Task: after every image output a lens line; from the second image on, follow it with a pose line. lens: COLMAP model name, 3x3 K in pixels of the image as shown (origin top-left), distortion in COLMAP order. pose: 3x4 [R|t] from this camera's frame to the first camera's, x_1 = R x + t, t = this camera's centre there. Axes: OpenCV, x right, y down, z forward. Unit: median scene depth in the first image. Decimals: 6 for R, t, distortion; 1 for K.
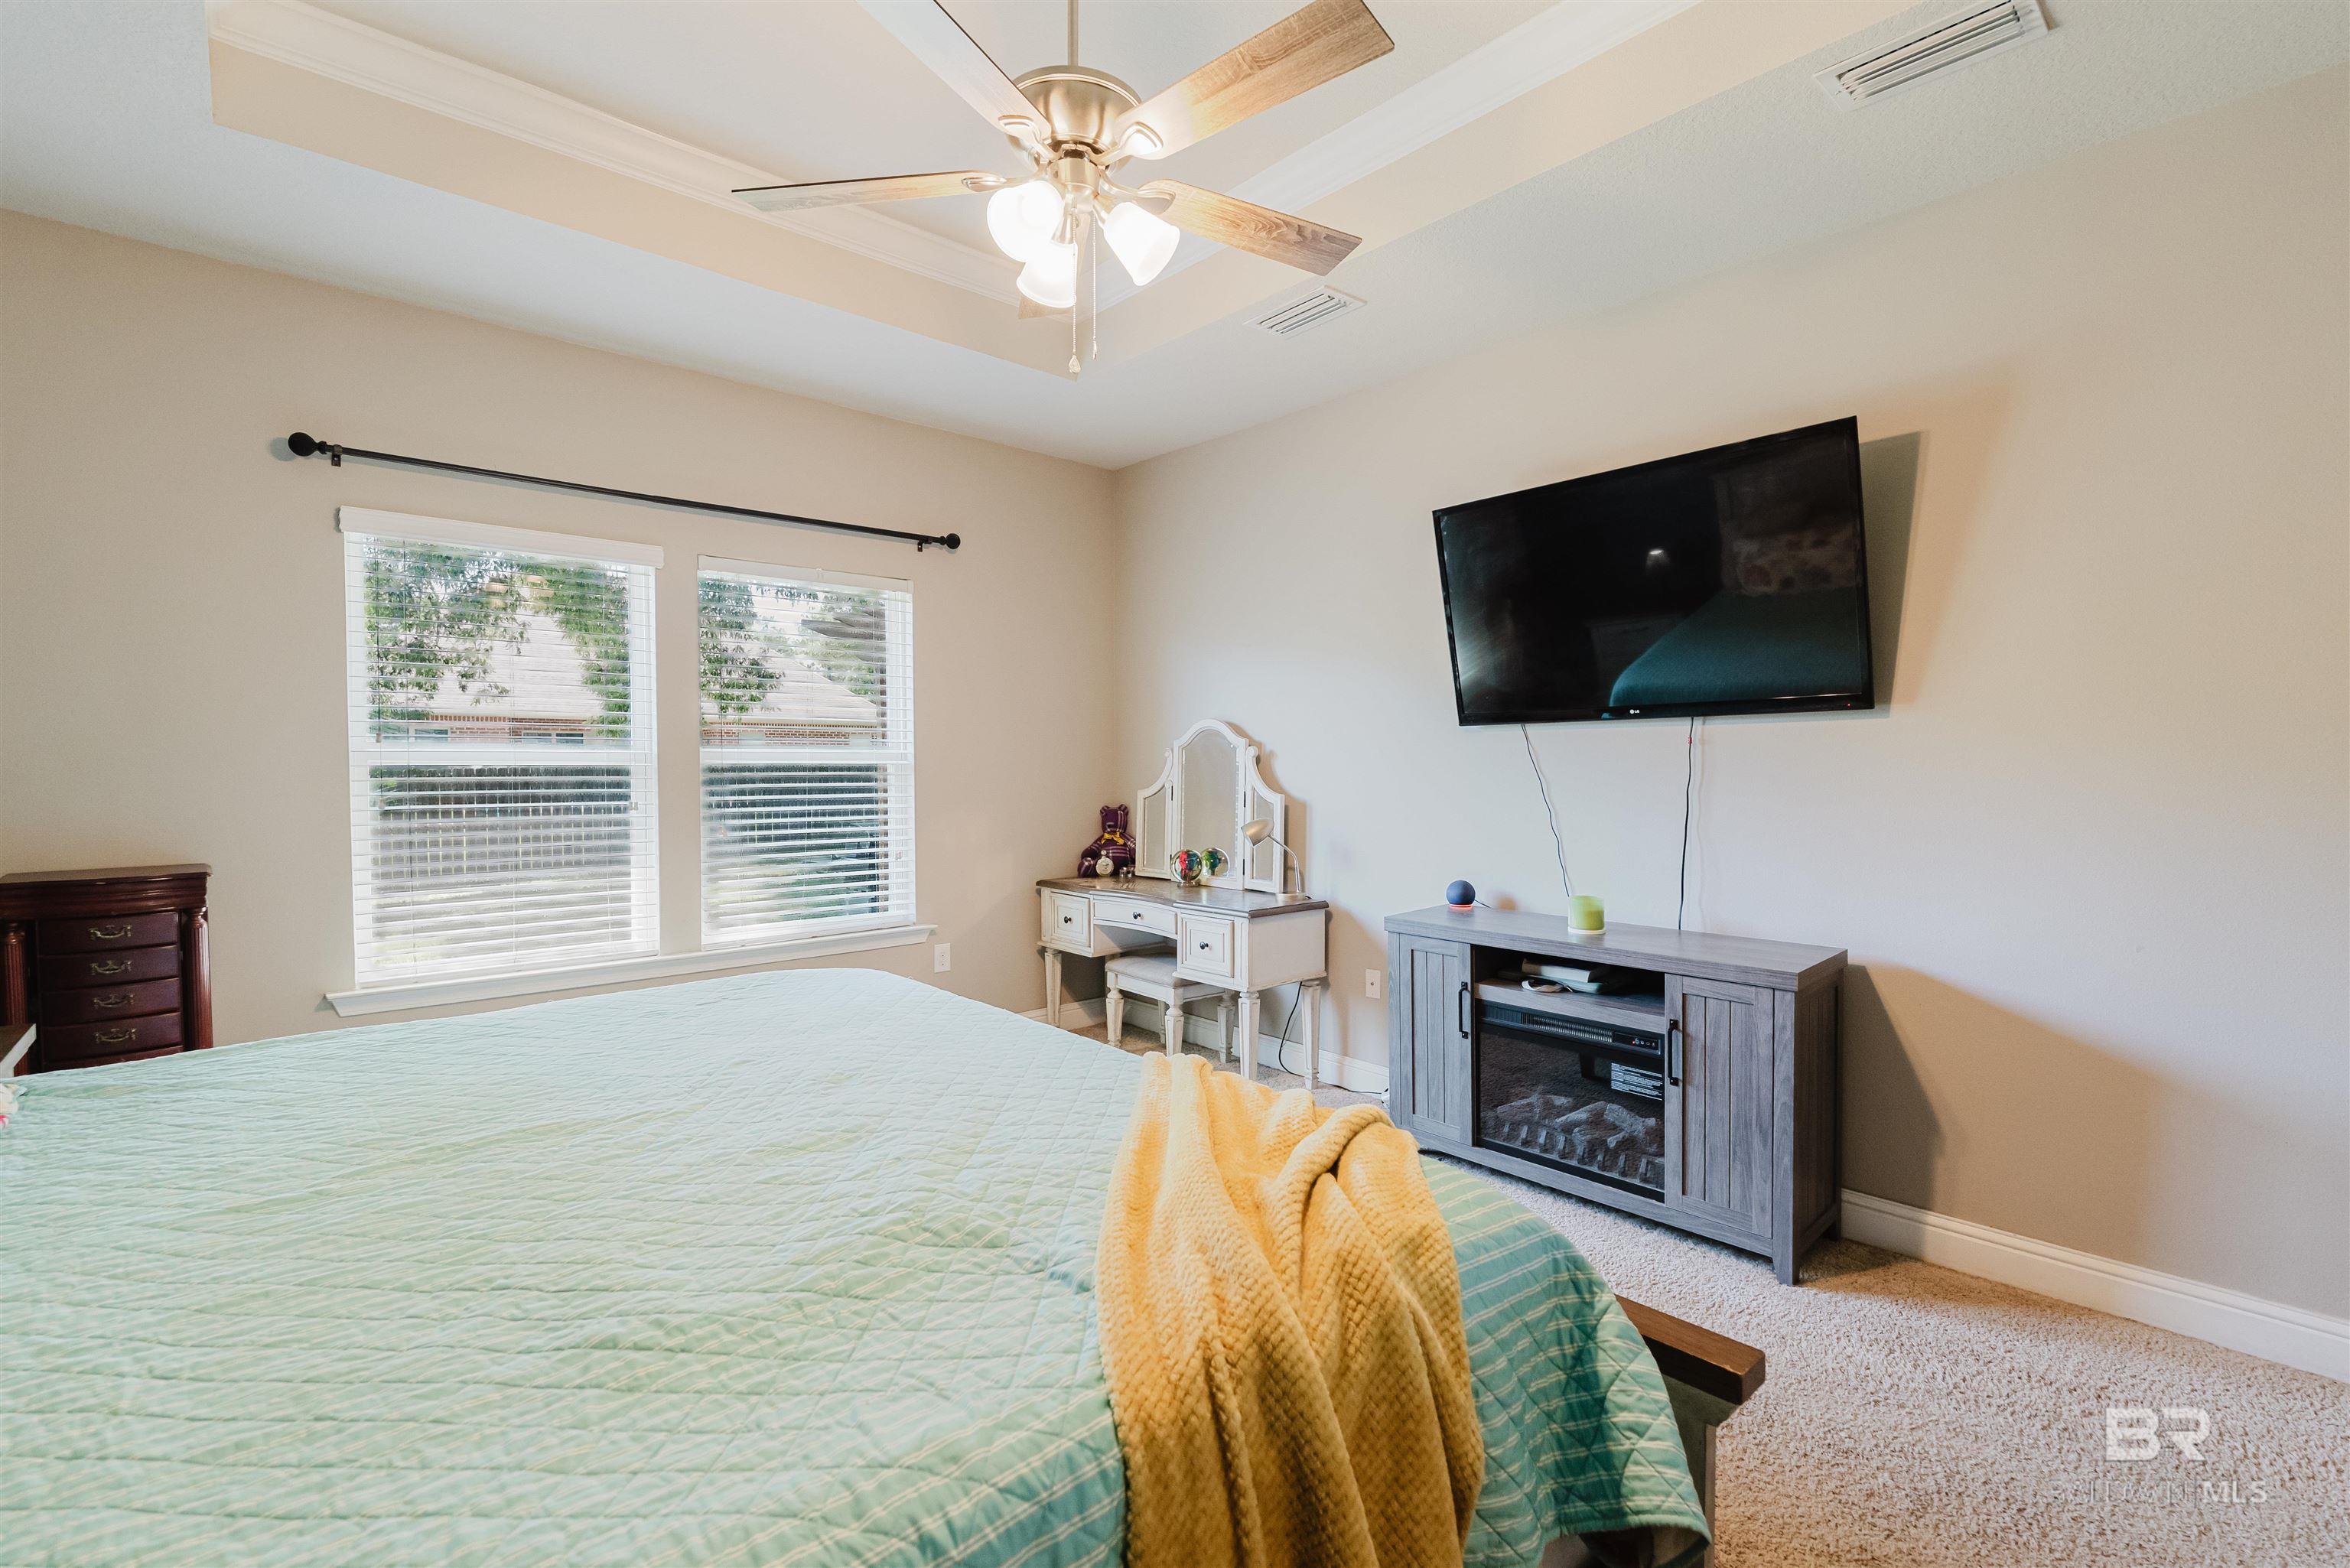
lens RADIAL K [[1034.9, 0, 1175.0], [0, 1034.9, 784.0], [0, 0, 1]] dist [-0.063282, -0.000169]
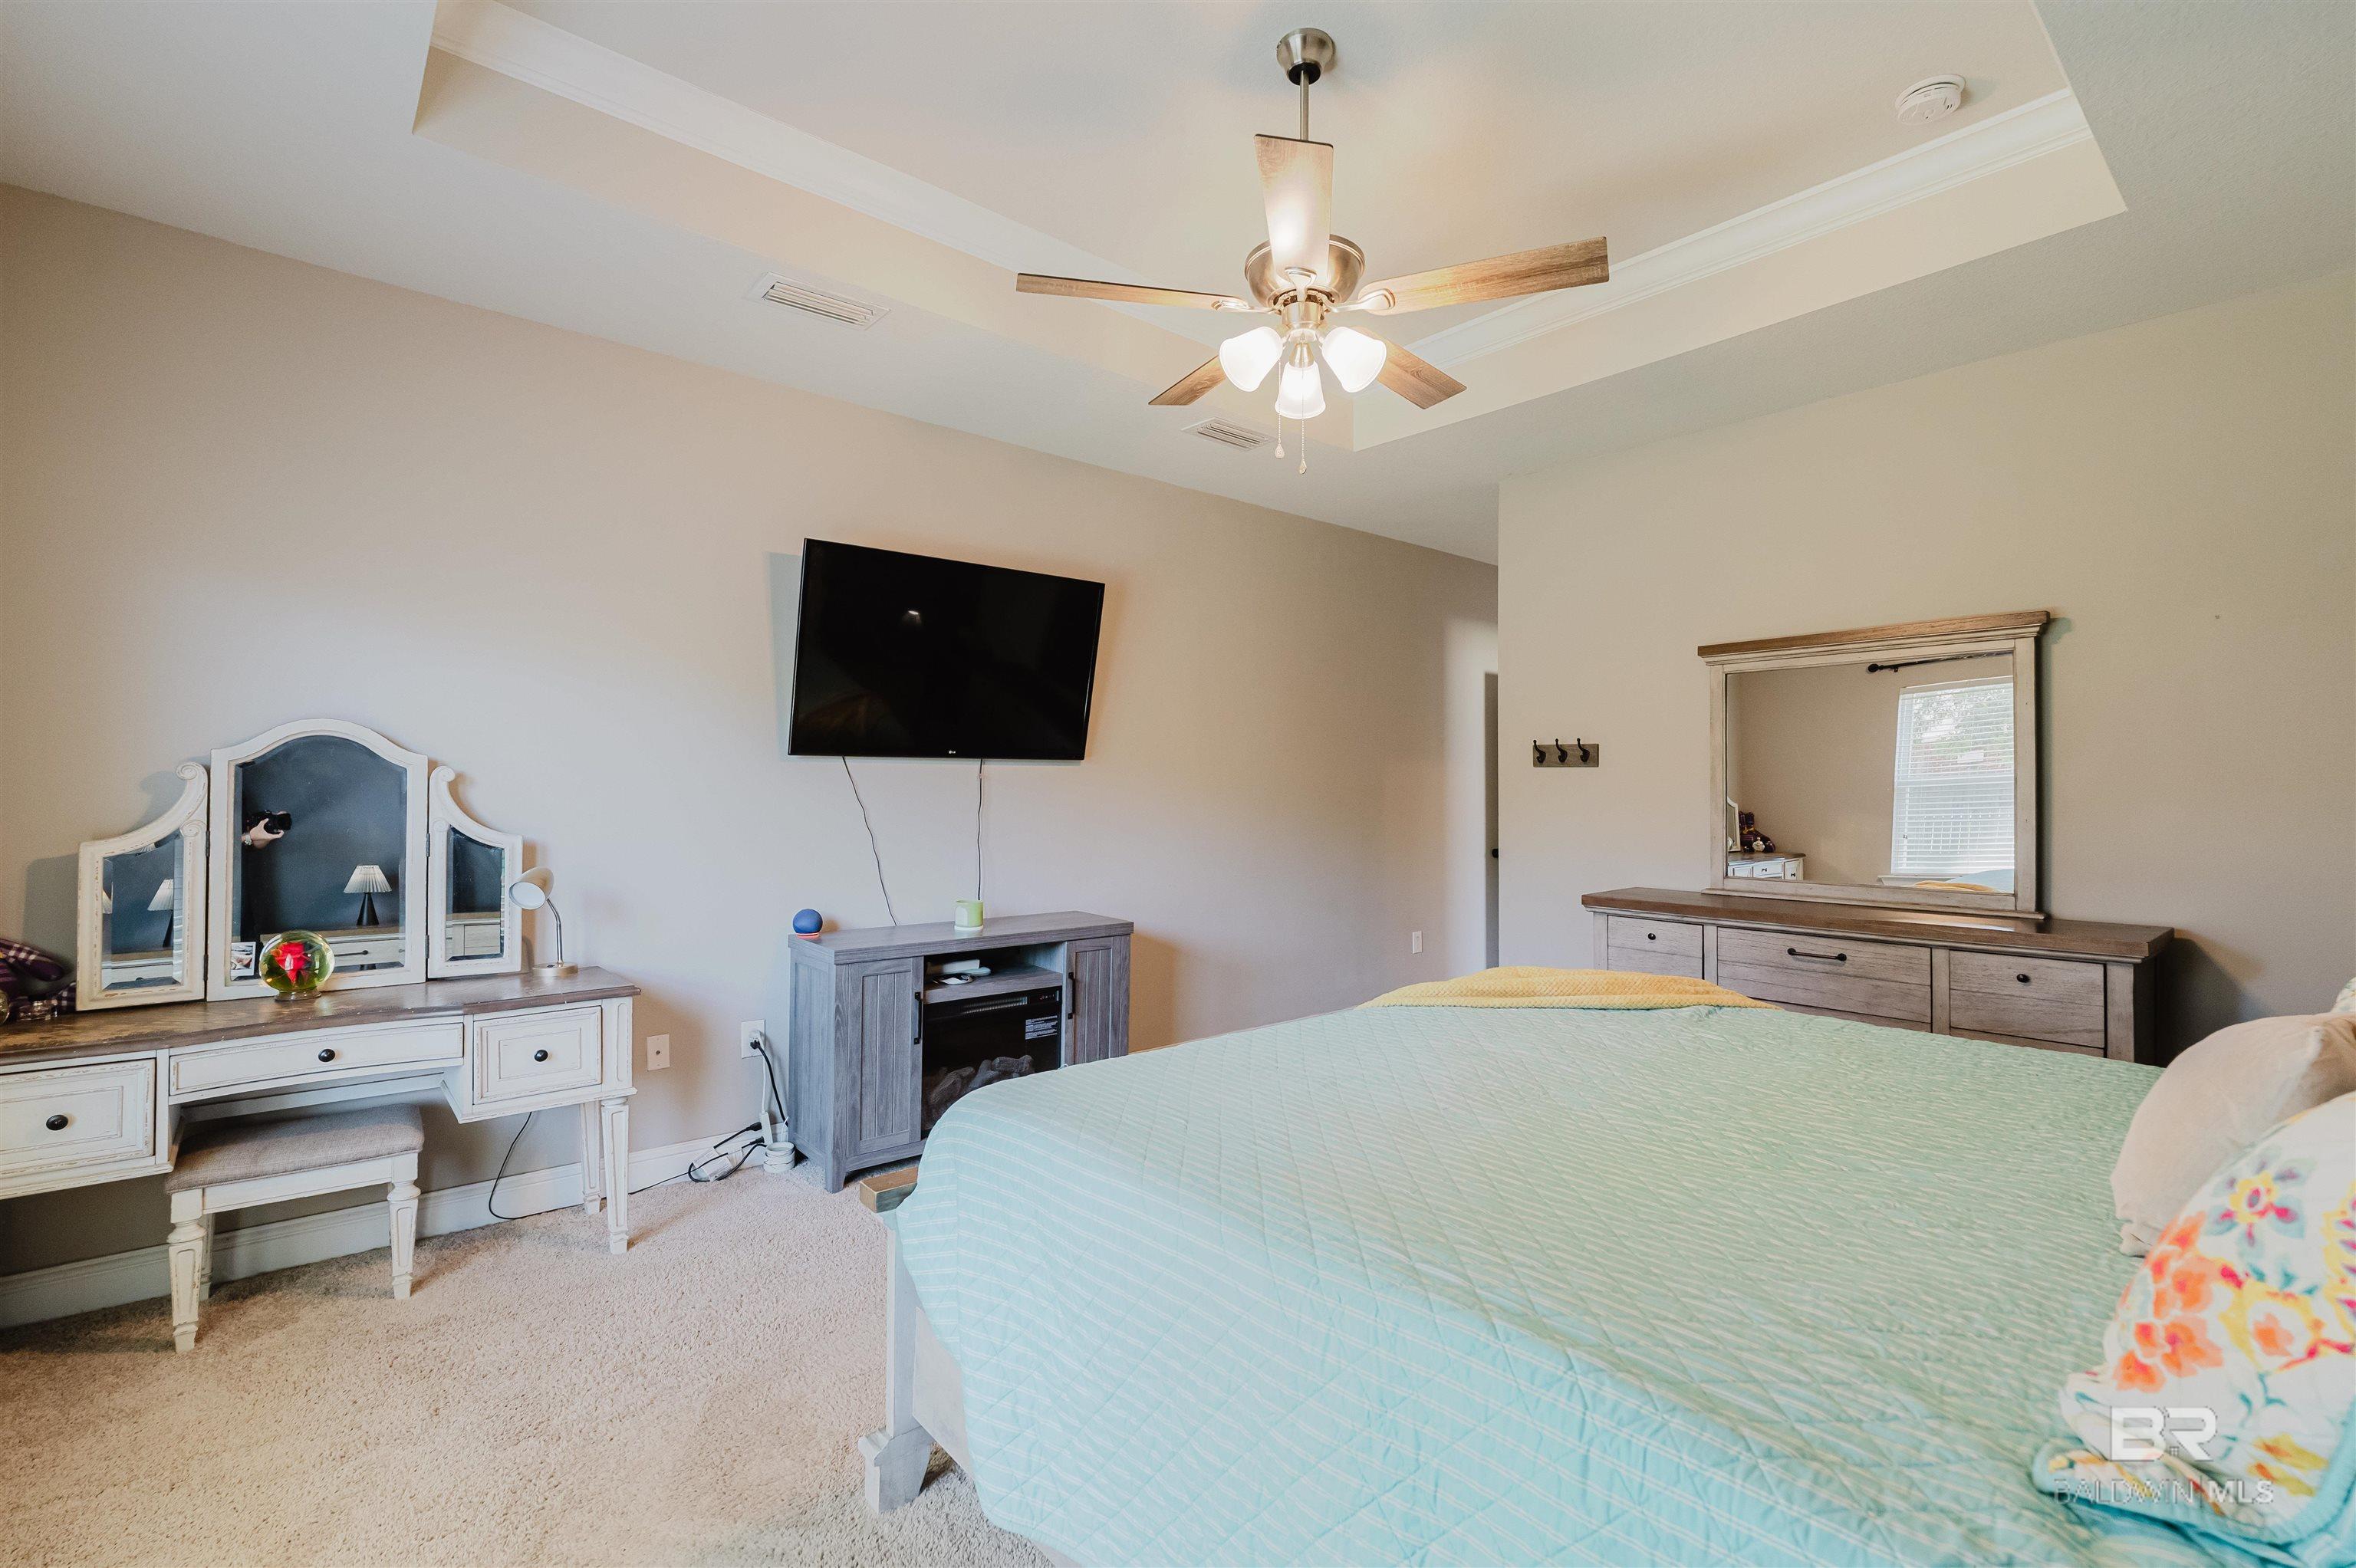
lens RADIAL K [[1043.3, 0, 1186.9], [0, 1043.3, 790.7], [0, 0, 1]] dist [-0.007490, -0.001045]
pose [[0.002437, 0.005913, 0.999980, -0.849466], [0.018743, 0.999807, -0.005958, -0.010551], [-0.999821, 0.018757, 0.002325, 0.716958]]
